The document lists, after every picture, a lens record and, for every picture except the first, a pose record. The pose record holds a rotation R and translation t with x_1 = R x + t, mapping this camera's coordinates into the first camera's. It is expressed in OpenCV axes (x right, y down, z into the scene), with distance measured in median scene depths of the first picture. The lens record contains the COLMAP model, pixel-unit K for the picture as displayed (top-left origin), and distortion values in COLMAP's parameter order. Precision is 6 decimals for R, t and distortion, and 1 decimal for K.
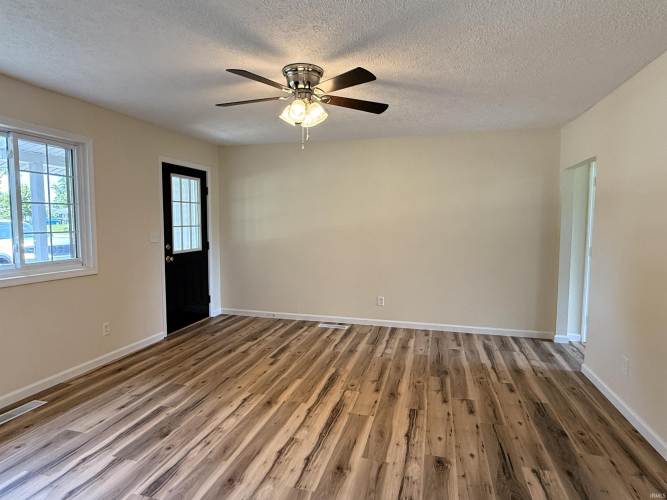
lens RADIAL K [[385.8, 0, 332.6], [0, 385.8, 250.0], [0, 0, 1]] dist [0.001088, 0.000206]
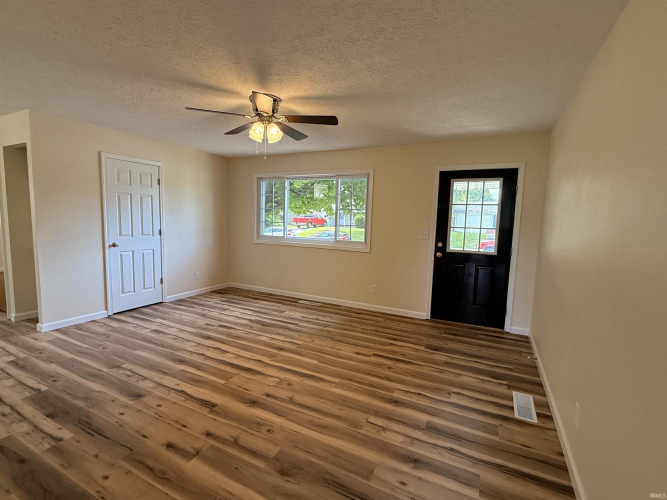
lens RADIAL K [[315.2, 0, 333.5], [0, 315.2, 250.7], [0, 0, 1]] dist [-0.000503, -0.000095]
pose [[-0.199249, 0.090522, -0.975759, 0.785295], [-0.106041, 0.987886, 0.113300, -0.088261], [0.974195, 0.126045, -0.187236, 1.224135]]
